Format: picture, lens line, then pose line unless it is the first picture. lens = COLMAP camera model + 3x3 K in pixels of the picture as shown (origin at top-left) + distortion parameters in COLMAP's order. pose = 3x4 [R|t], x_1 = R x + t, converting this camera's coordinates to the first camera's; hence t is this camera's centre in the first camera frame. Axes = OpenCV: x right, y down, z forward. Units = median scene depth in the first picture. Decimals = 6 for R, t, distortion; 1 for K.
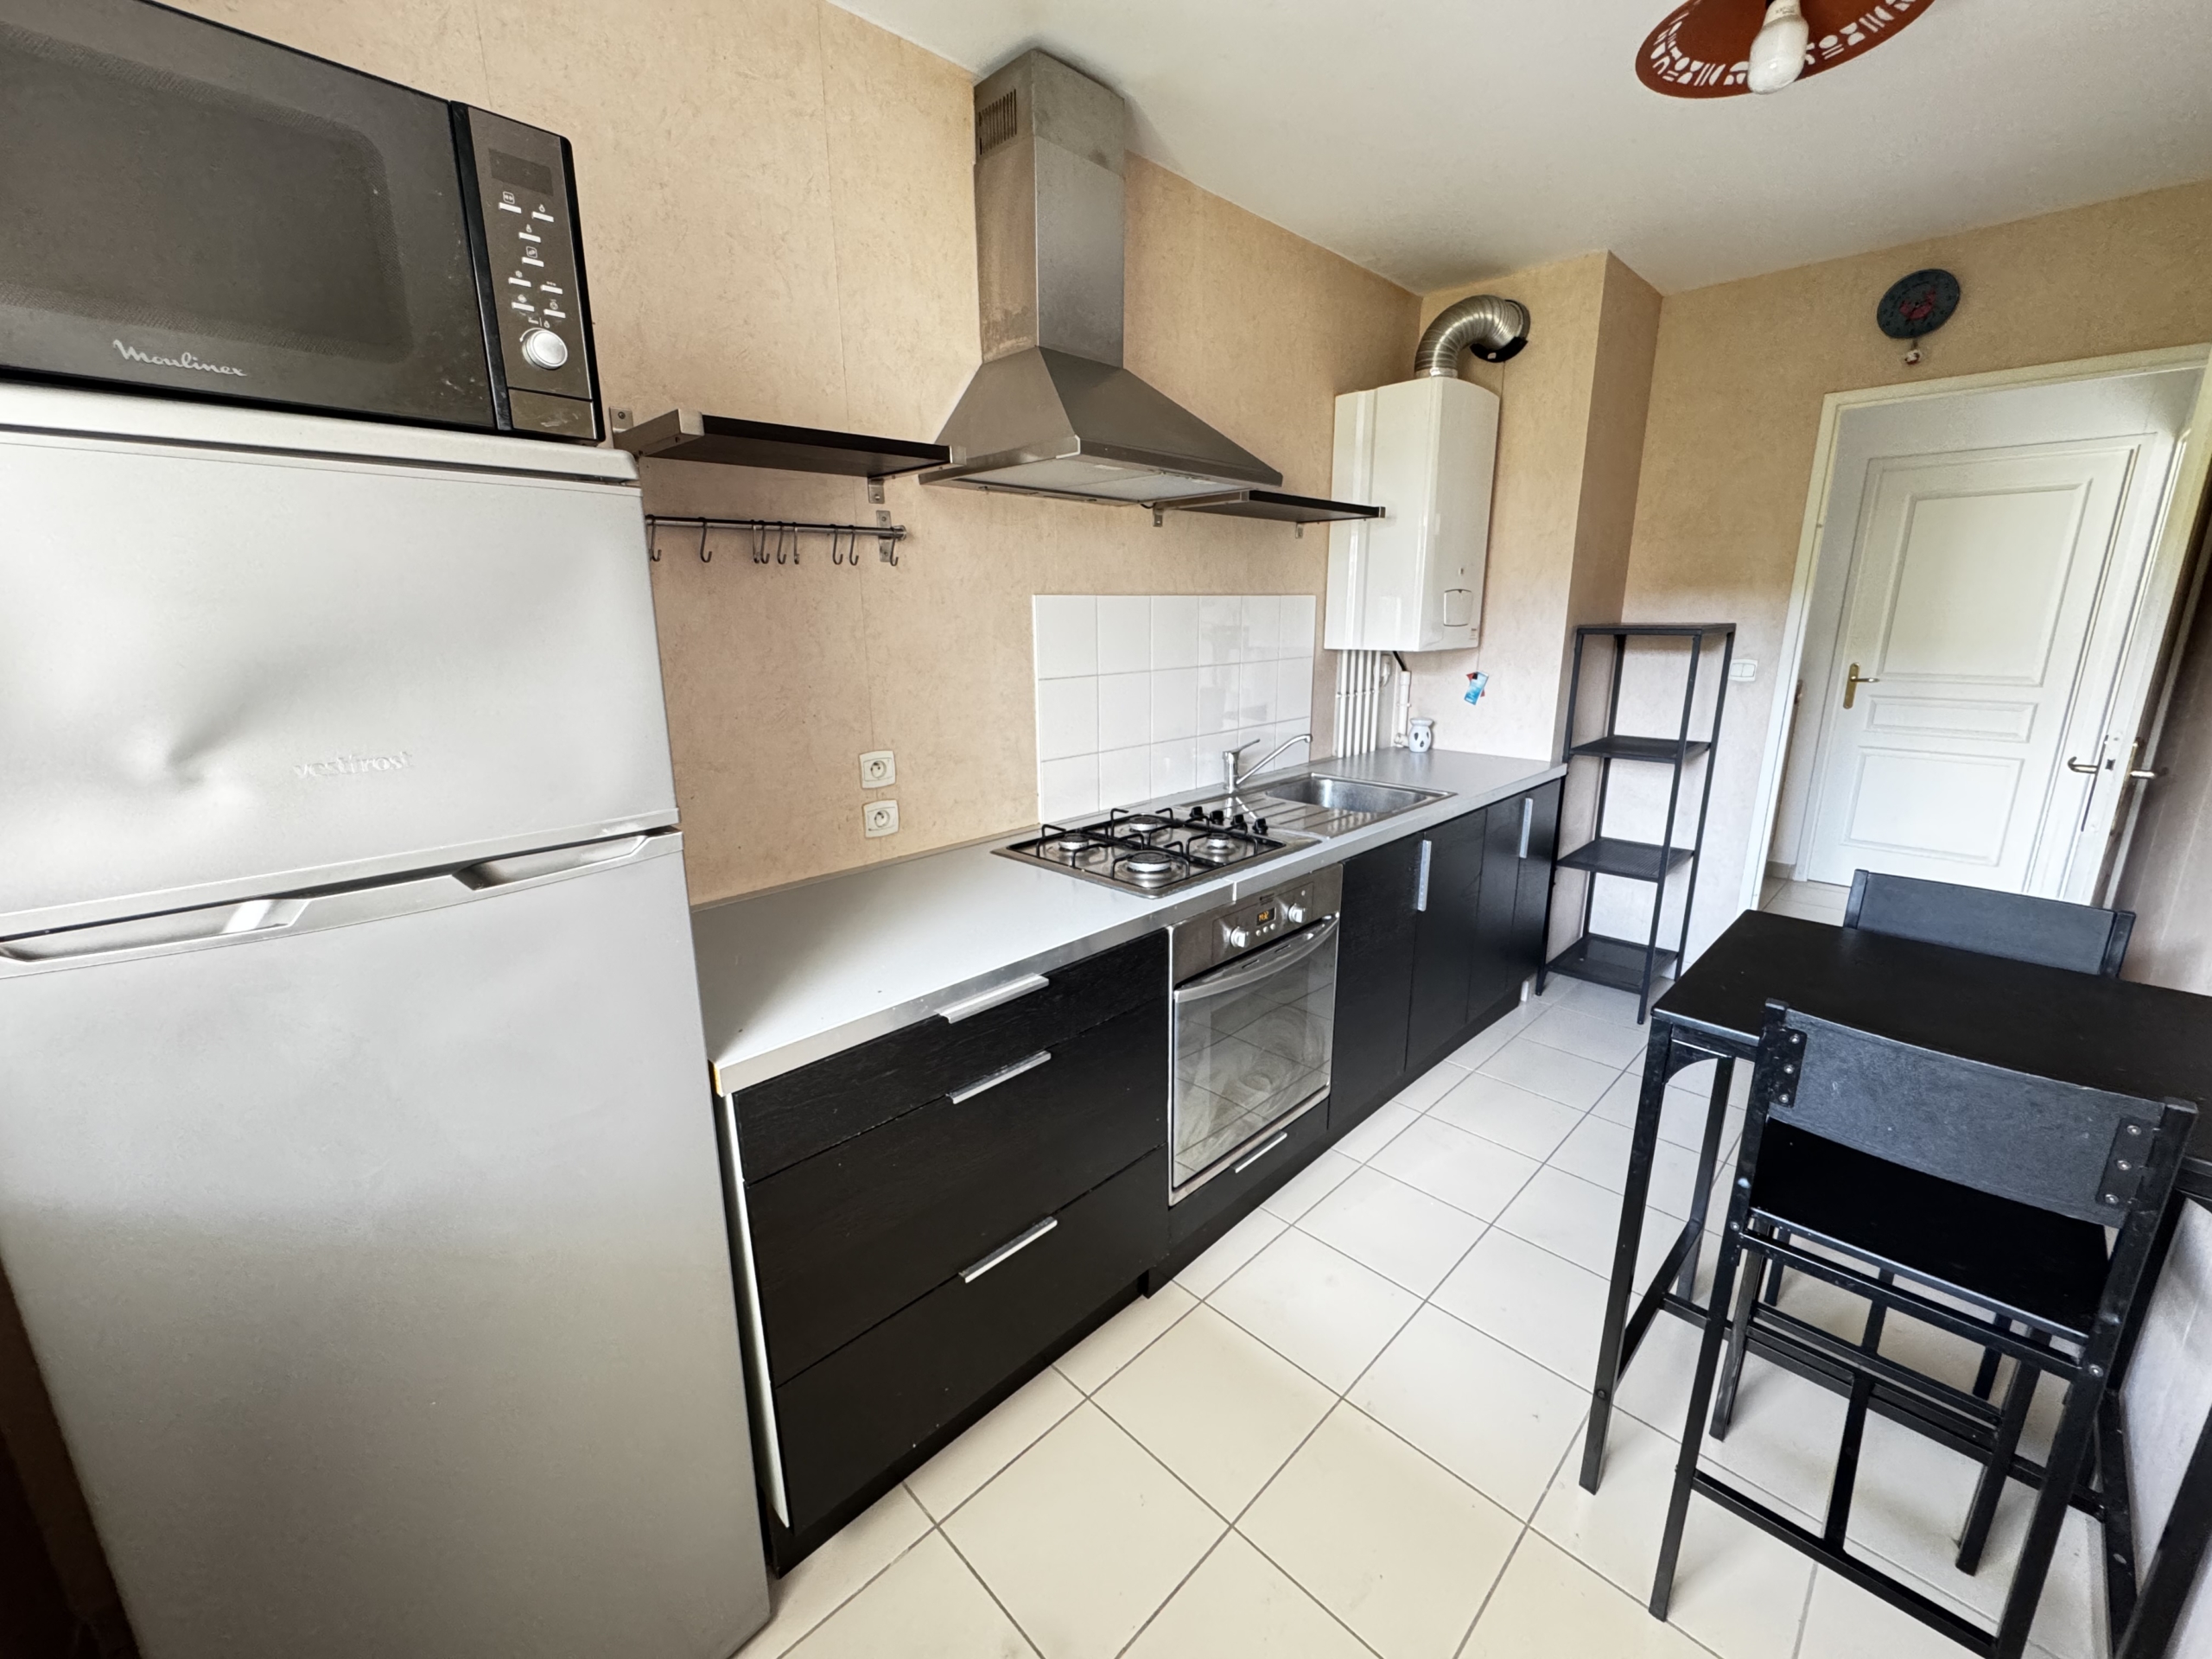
lens RADIAL K [[879.0, 0, 1103.7], [0, 879.0, 831.6], [0, 0, 1]] dist [-0.001417, 0.000462]
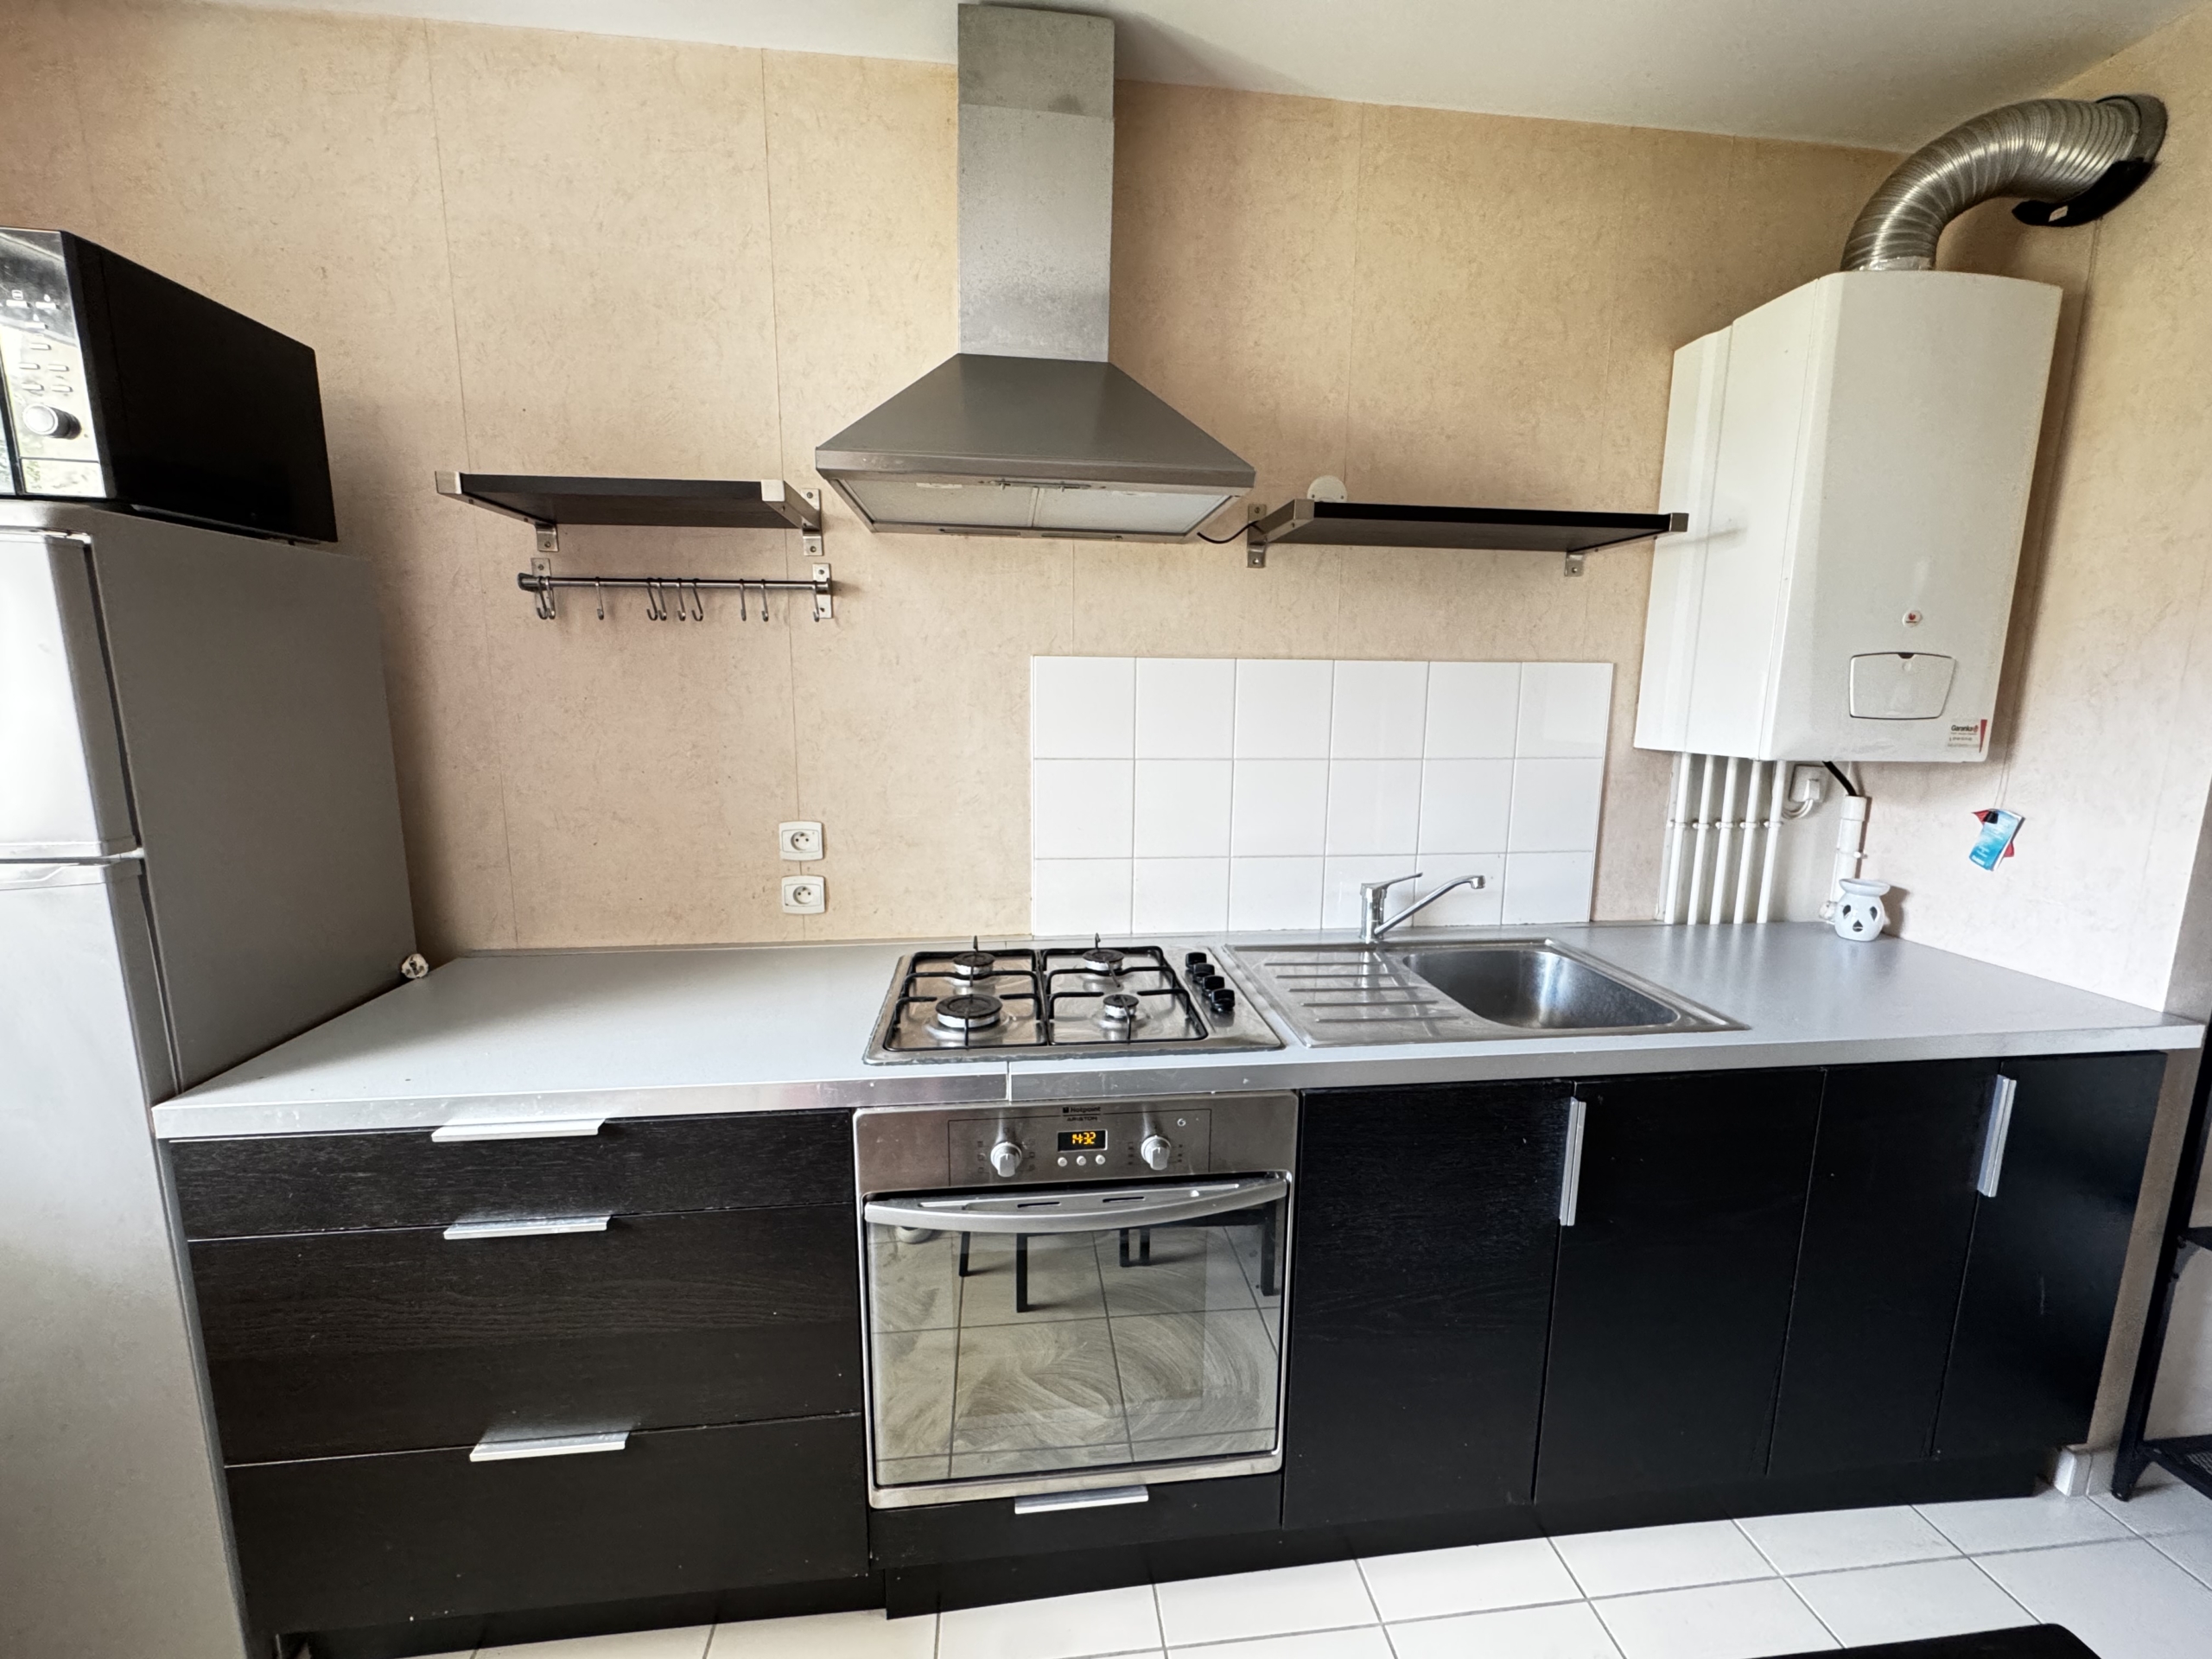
lens RADIAL K [[879.0, 0, 1110.1], [0, 879.0, 832.5], [0, 0, 1]] dist [-0.001417, 0.000462]
pose [[0.788731, 0.118206, -0.603267, 0.486041], [-0.168944, 0.985233, -0.027833, -0.096043], [0.591068, 0.123871, 0.797053, 0.406750]]
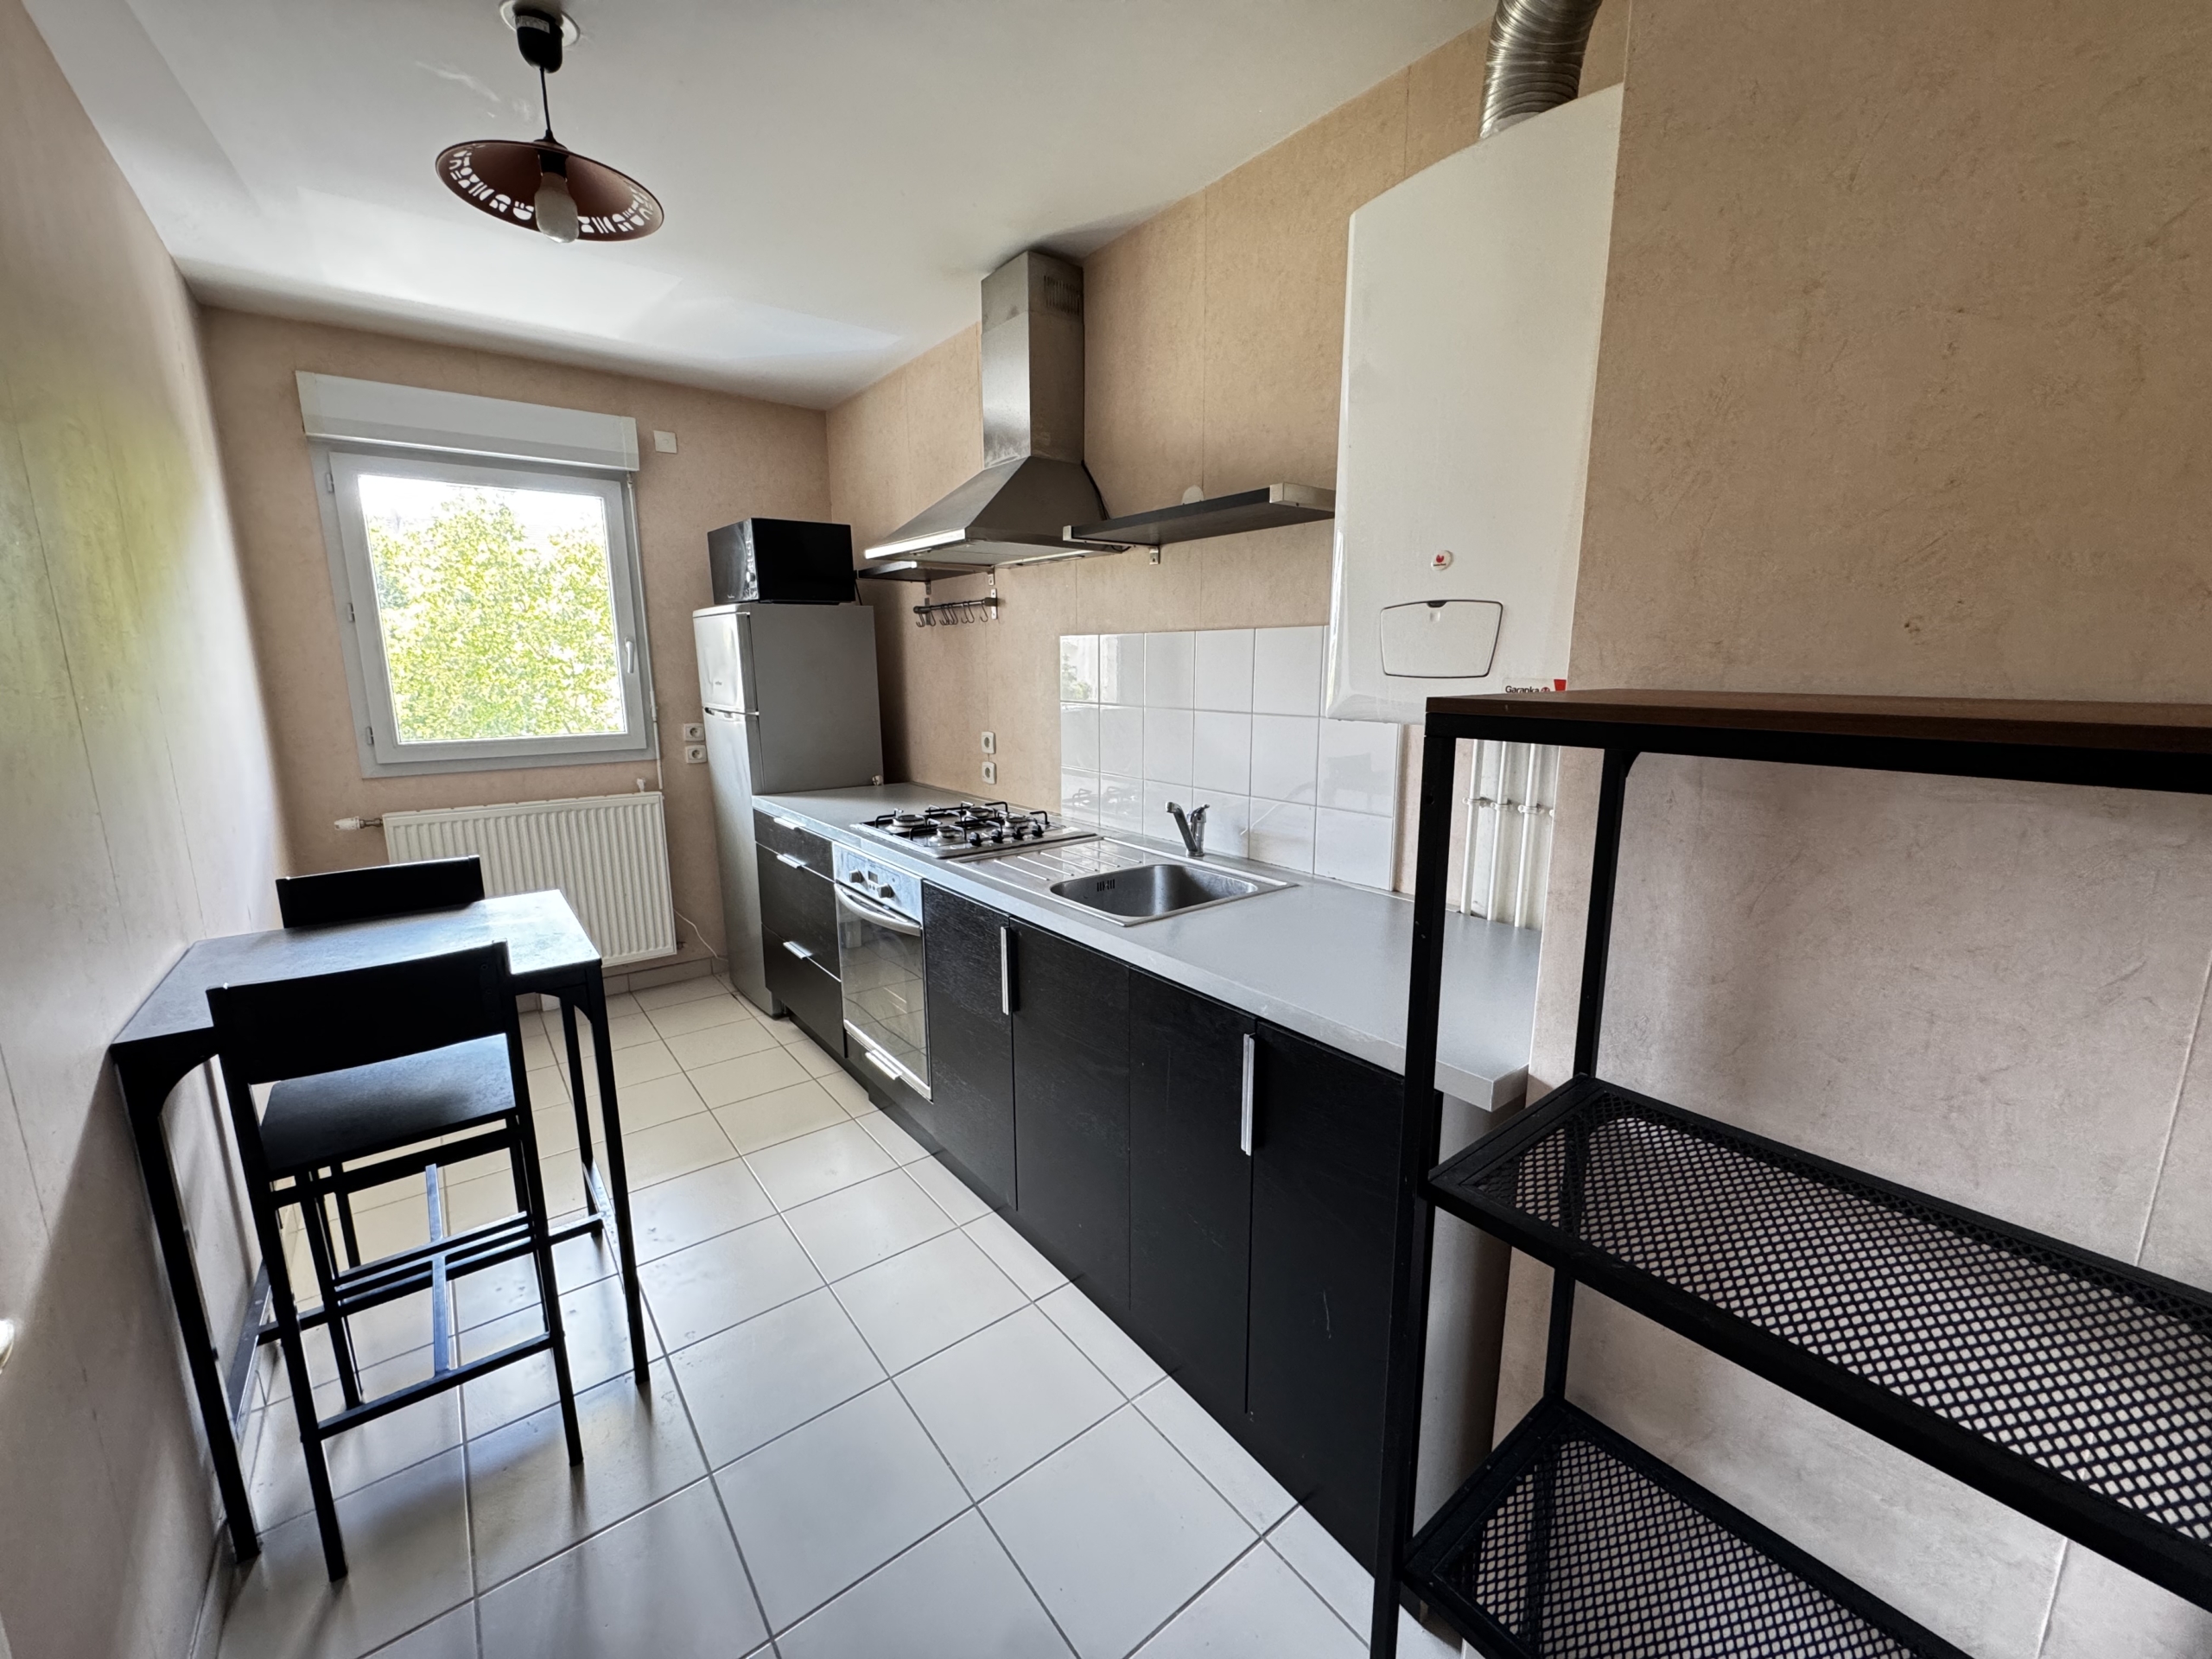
lens RADIAL K [[879.0, 0, 1112.9], [0, 879.0, 830.8], [0, 0, 1]] dist [-0.001417, 0.000462]
pose [[-0.106939, 0.201764, -0.973579, 1.221197], [-0.240392, 0.944896, 0.222224, -0.301266], [0.964767, 0.257805, -0.052544, 1.204429]]
